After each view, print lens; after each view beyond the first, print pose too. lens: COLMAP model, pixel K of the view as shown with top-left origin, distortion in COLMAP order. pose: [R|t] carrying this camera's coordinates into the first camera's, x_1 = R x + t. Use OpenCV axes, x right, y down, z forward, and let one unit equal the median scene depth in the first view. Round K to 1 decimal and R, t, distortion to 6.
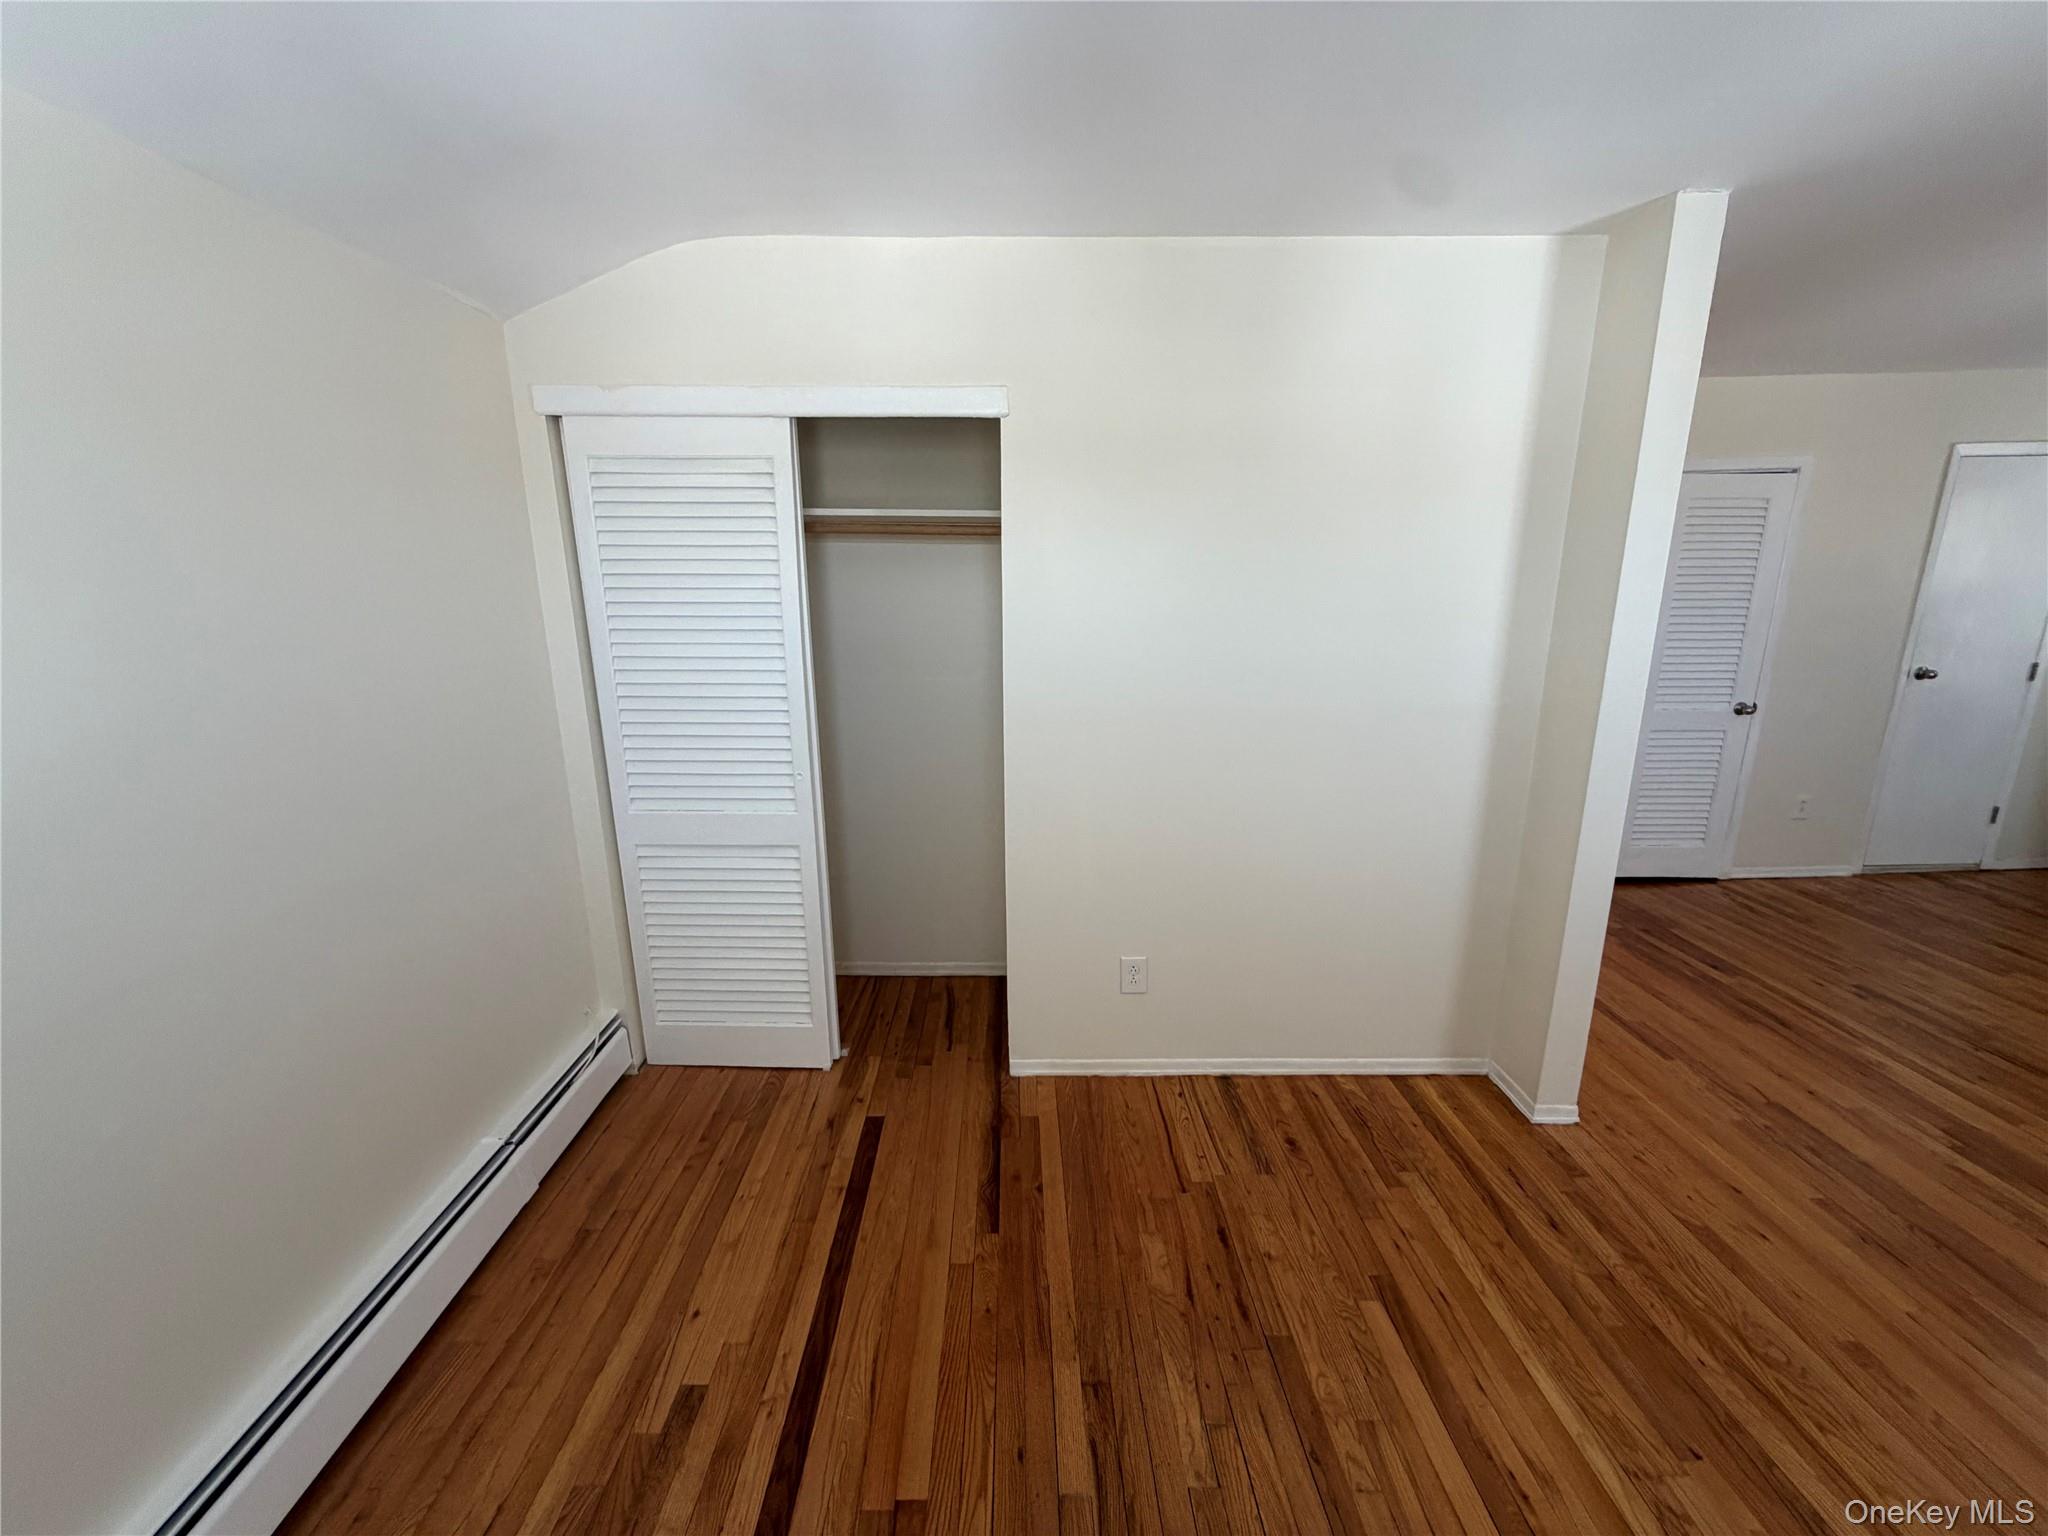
lens RADIAL K [[814.5, 0, 1019.2], [0, 814.5, 768.4], [0, 0, 1]] dist [0.000367, 0.000033]
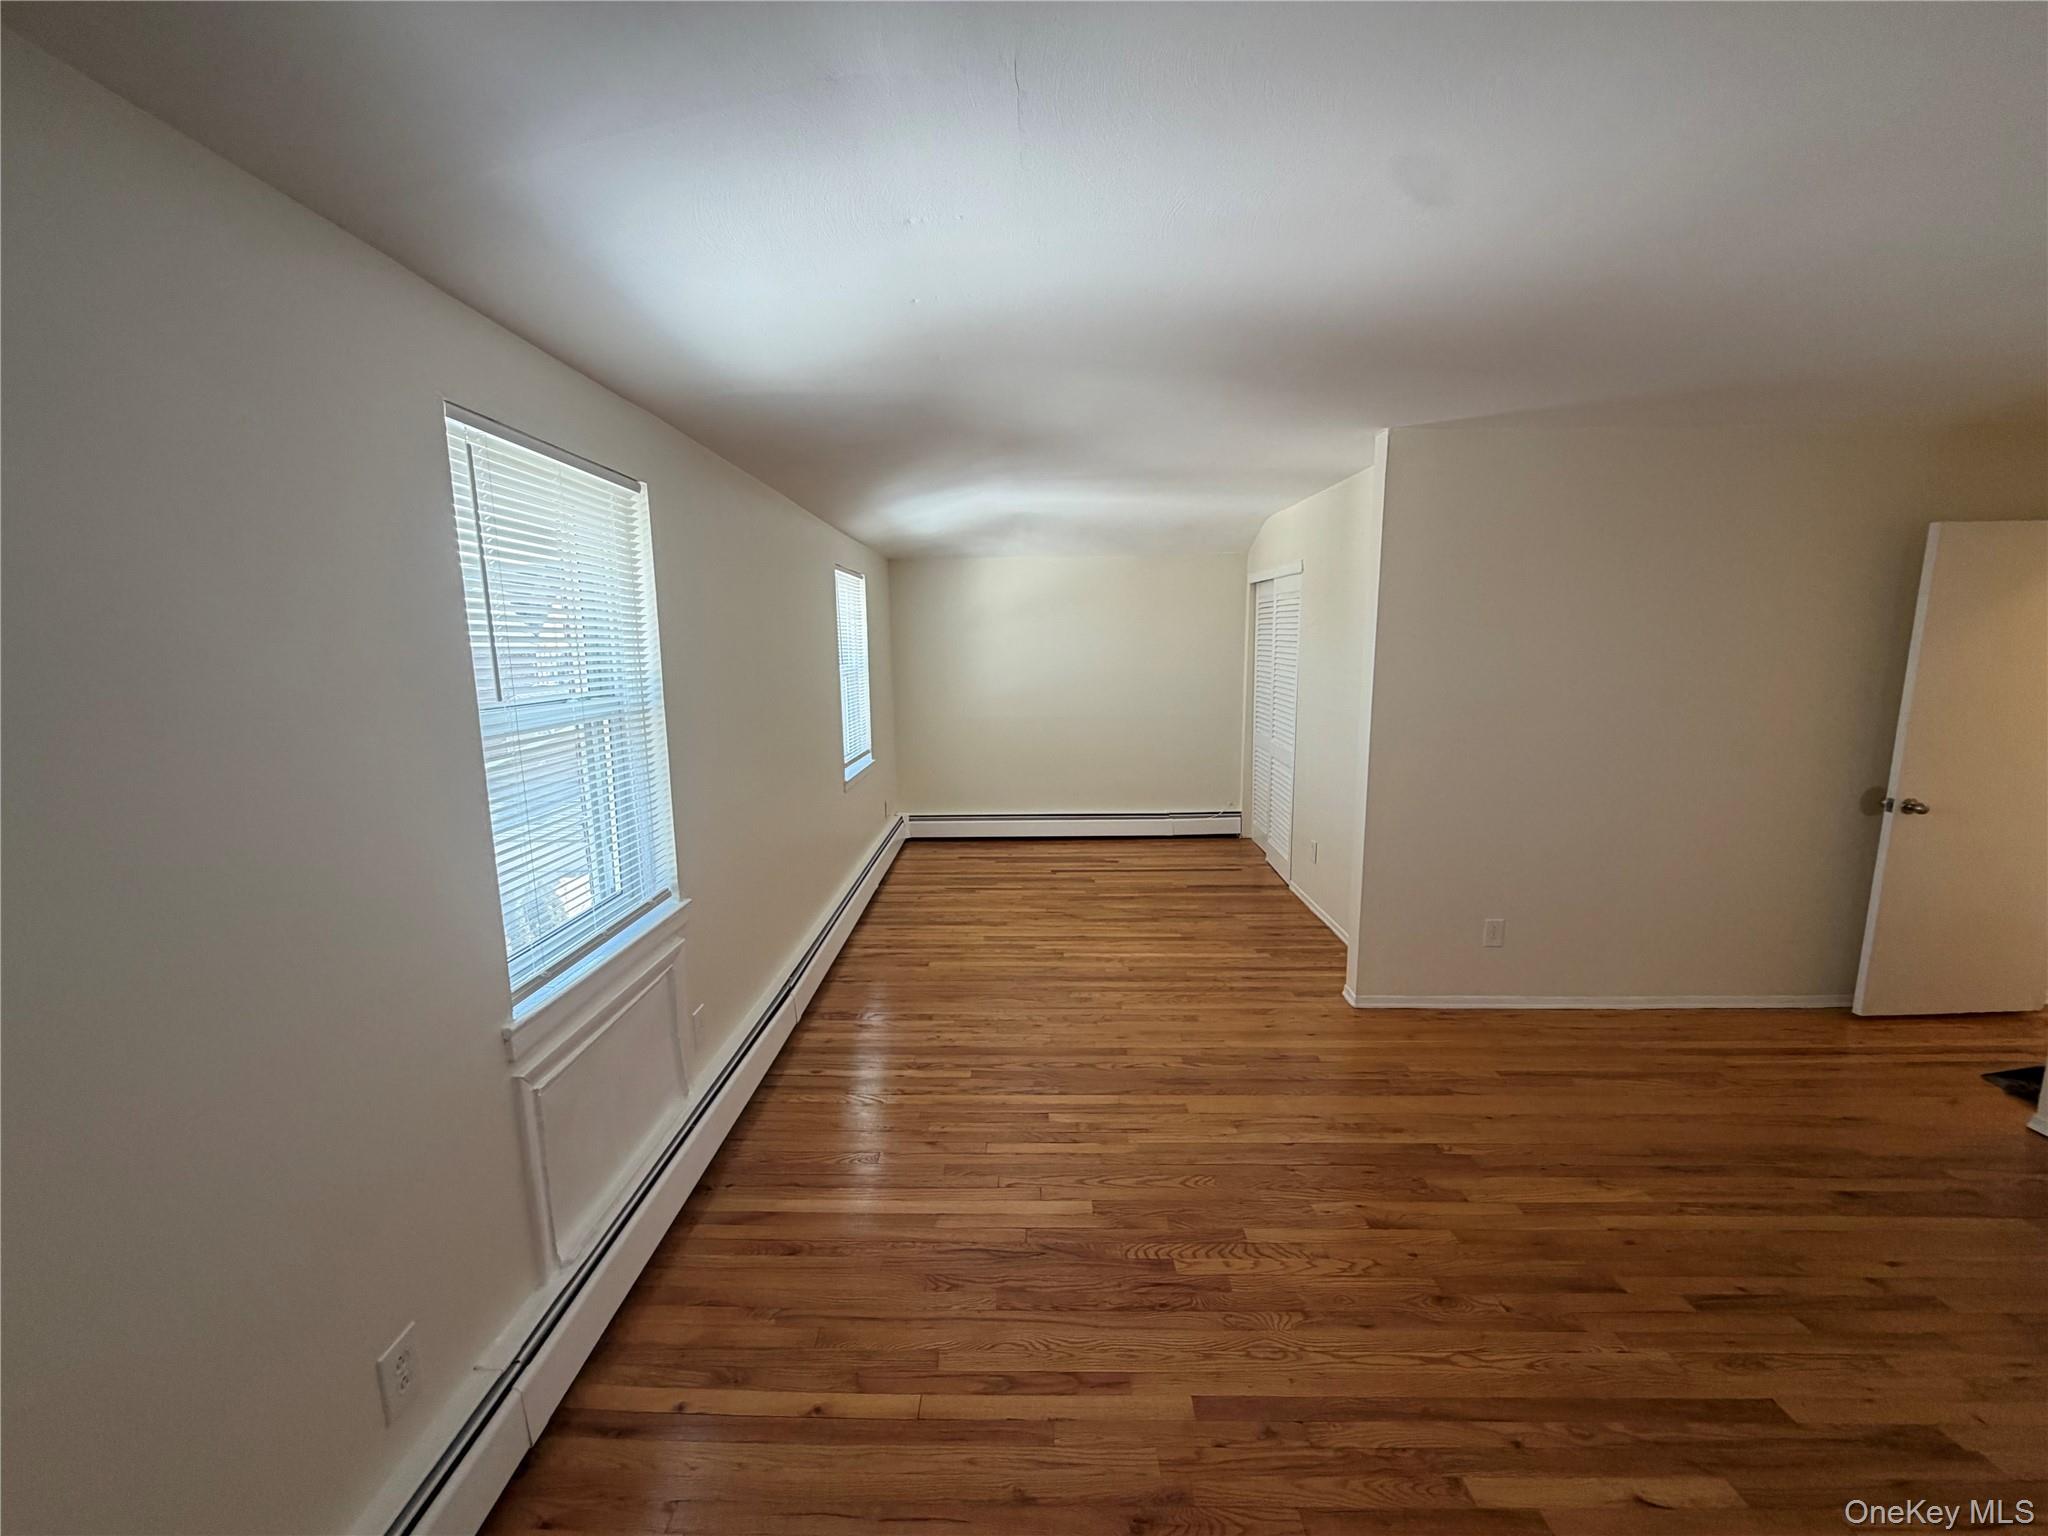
lens RADIAL K [[814.5, 0, 1019.2], [0, 814.5, 768.4], [0, 0, 1]] dist [0.000367, 0.000033]
pose [[-0.014319, 0.175119, -0.984443, 2.537254], [-0.210696, 0.961910, 0.174176, -0.150102], [0.977447, 0.209912, 0.023123, 0.319391]]
